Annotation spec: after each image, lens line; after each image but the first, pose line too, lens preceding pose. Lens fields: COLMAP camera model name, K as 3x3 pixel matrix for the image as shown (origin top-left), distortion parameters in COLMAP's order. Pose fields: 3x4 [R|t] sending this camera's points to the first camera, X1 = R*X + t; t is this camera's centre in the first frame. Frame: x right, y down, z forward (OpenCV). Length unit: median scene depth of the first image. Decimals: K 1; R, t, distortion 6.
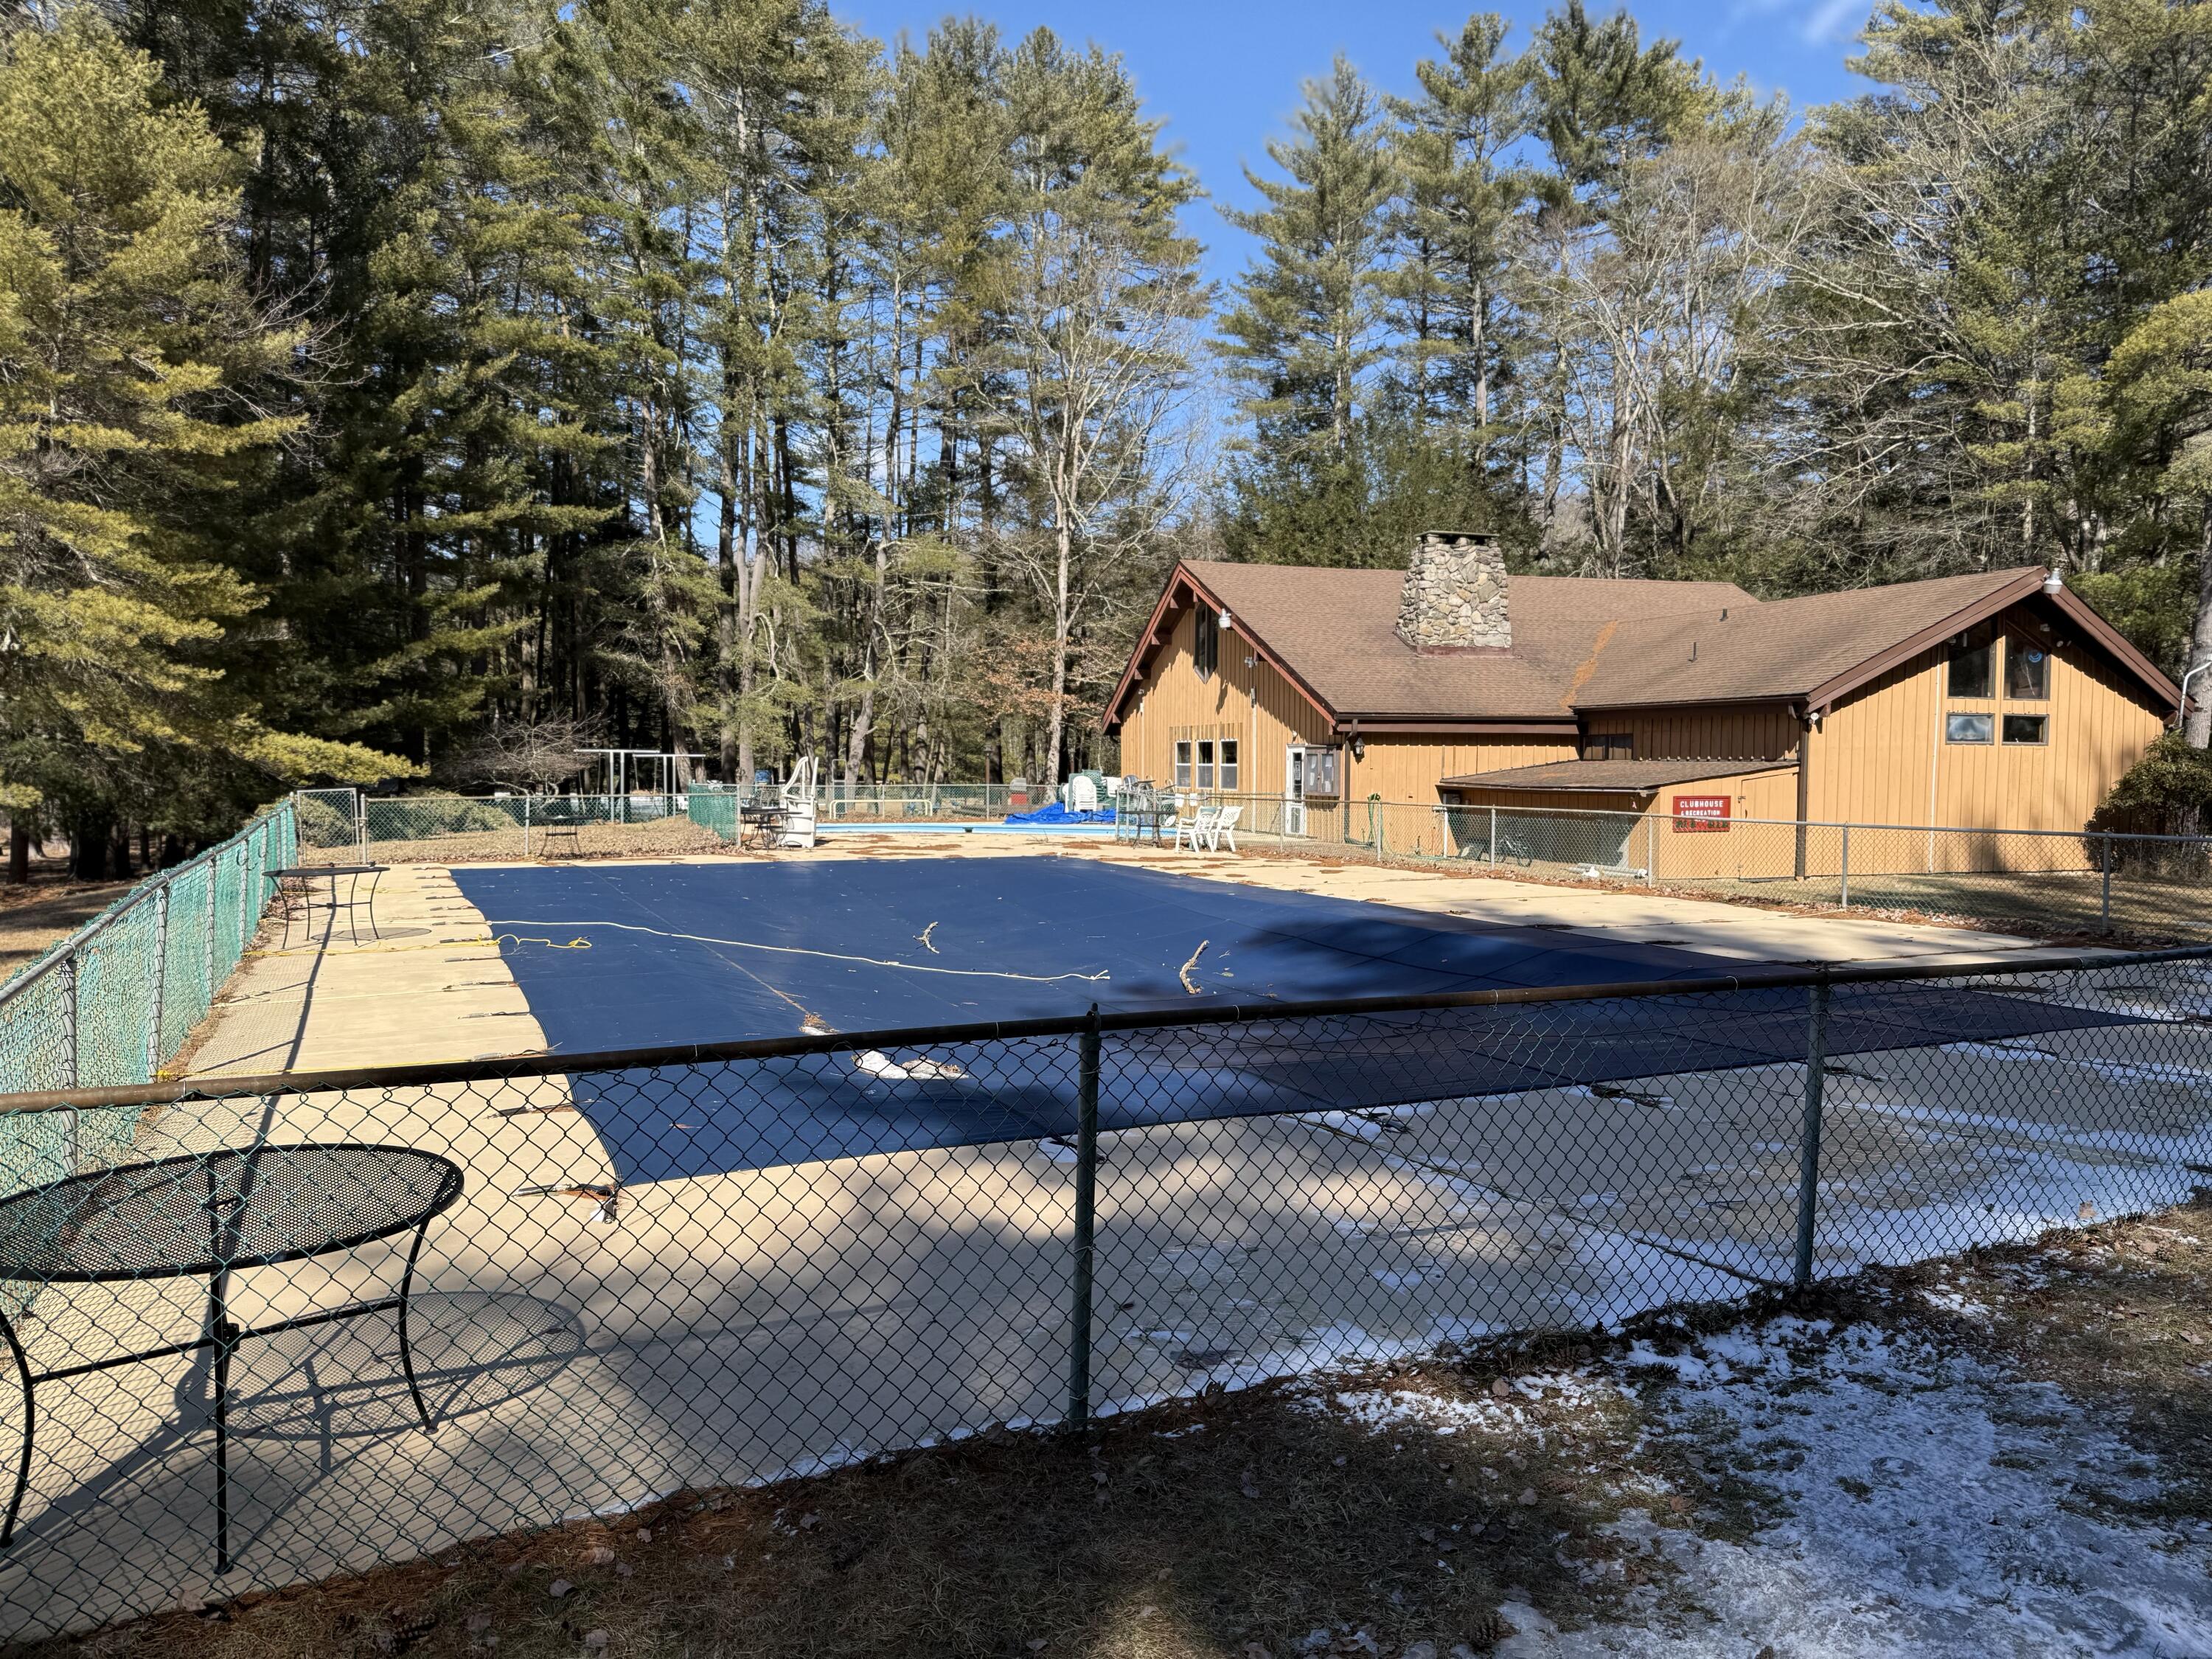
lens RADIAL K [[1539.5, 0, 1106.0], [0, 1539.5, 829.5], [0, 0, 1]] dist [0.005133, -0.000497]
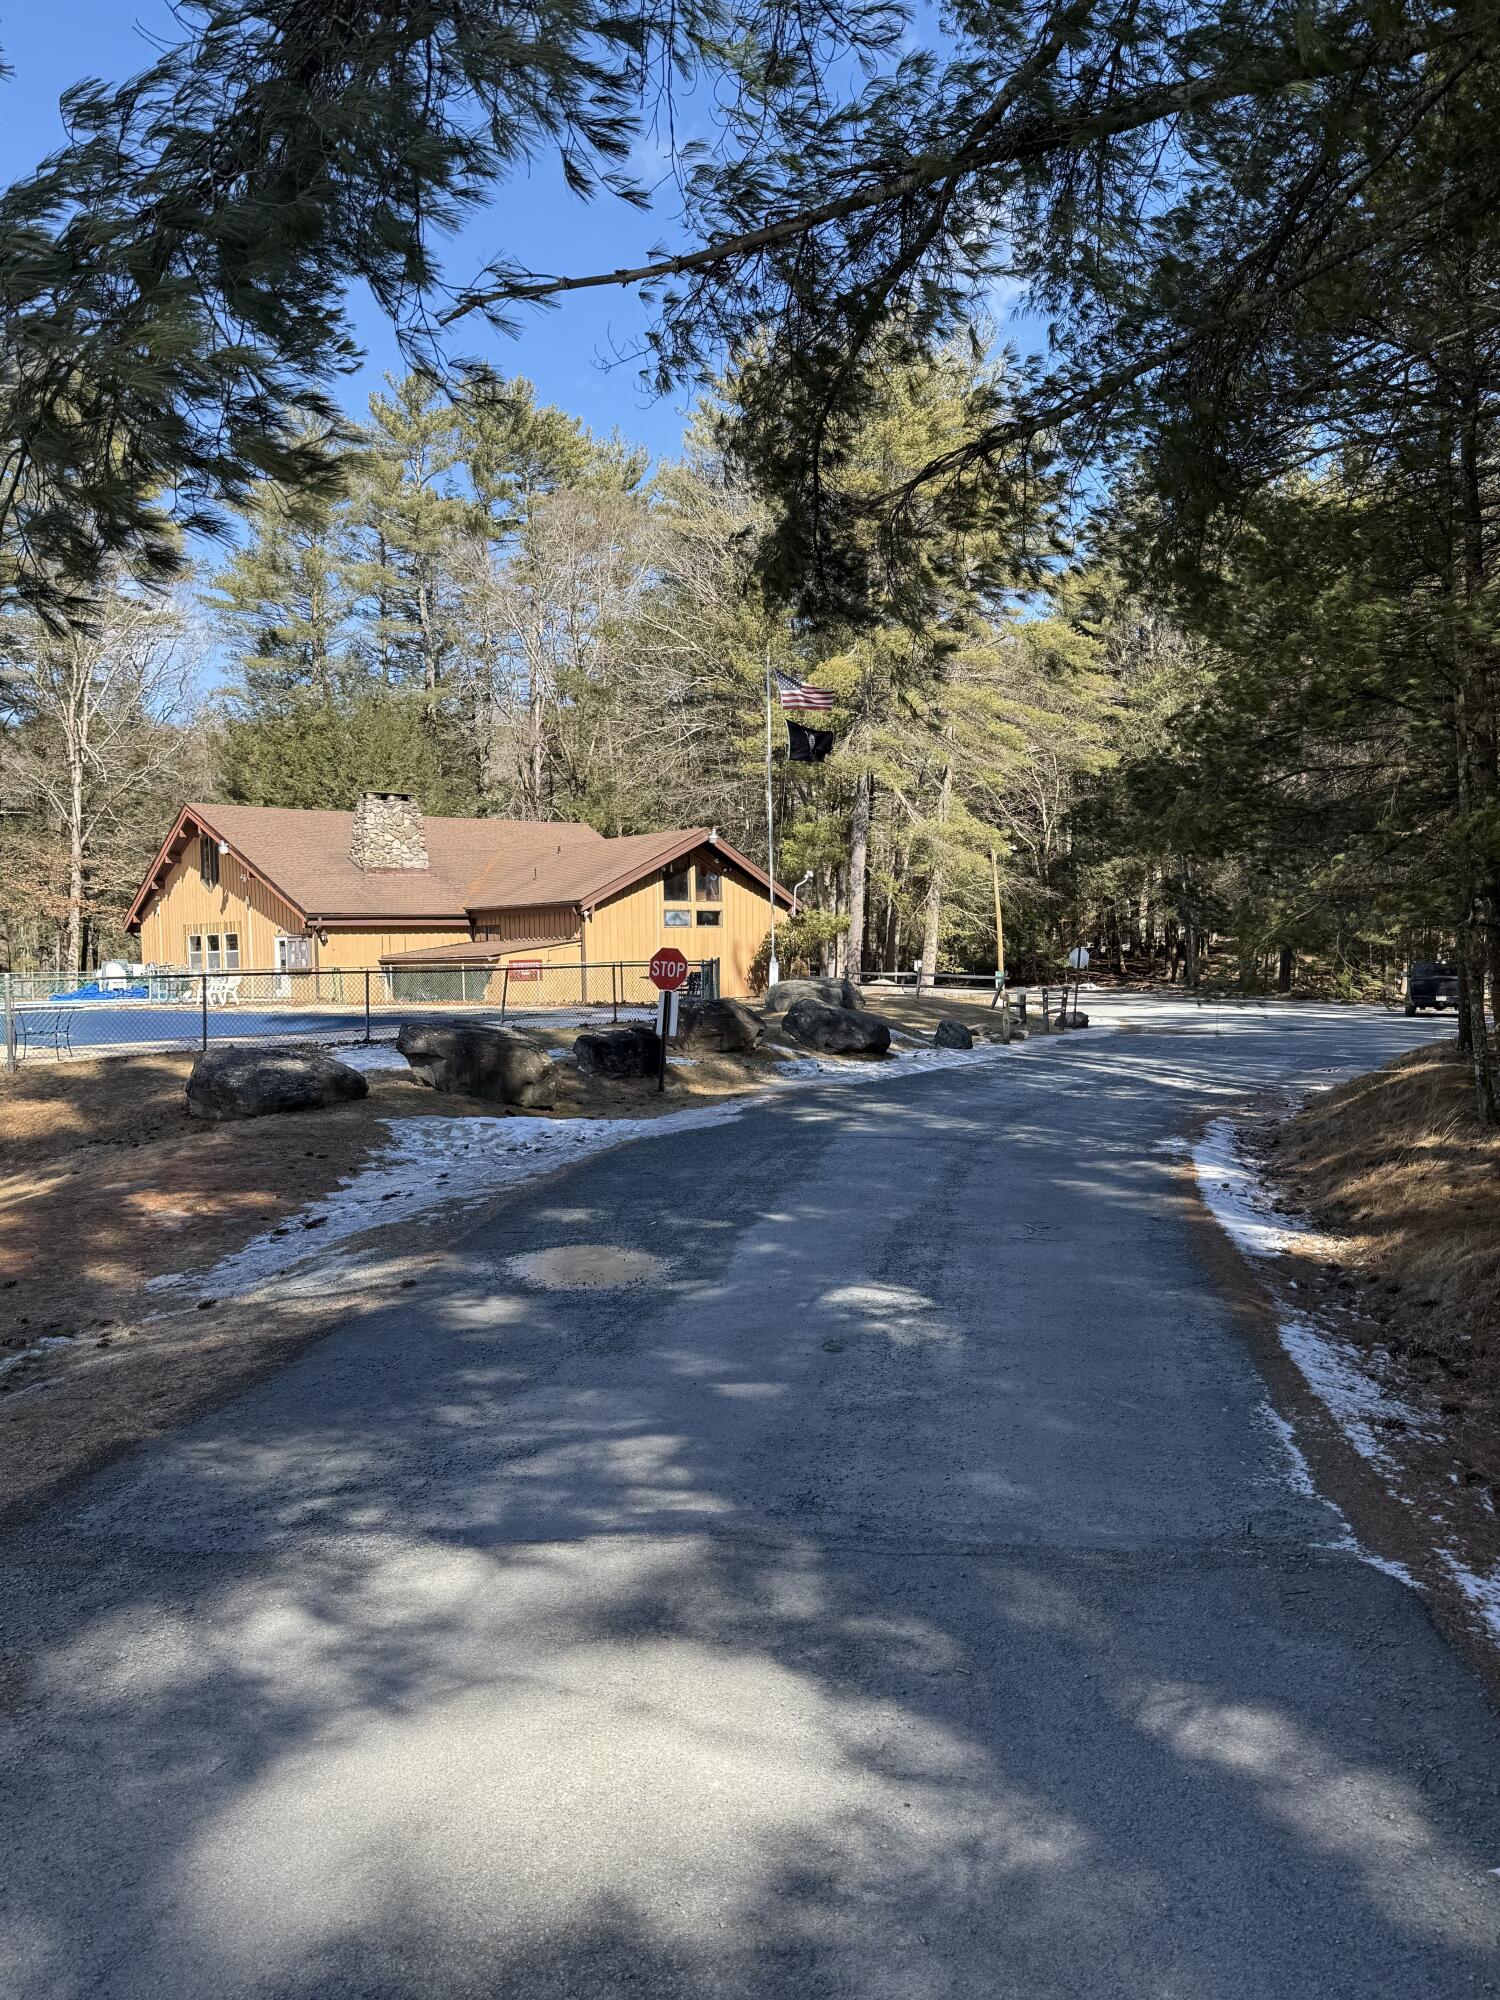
lens RADIAL K [[1547.0, 0, 750.0], [0, 1547.0, 1000.0], [0, 0, 1]] dist [0.135617, -0.001367]
pose [[0.923516, -0.035231, 0.381939, -0.033576], [0.042445, 0.999044, -0.010476, 0.039571], [-0.381205, 0.025886, 0.924128, -0.526145]]
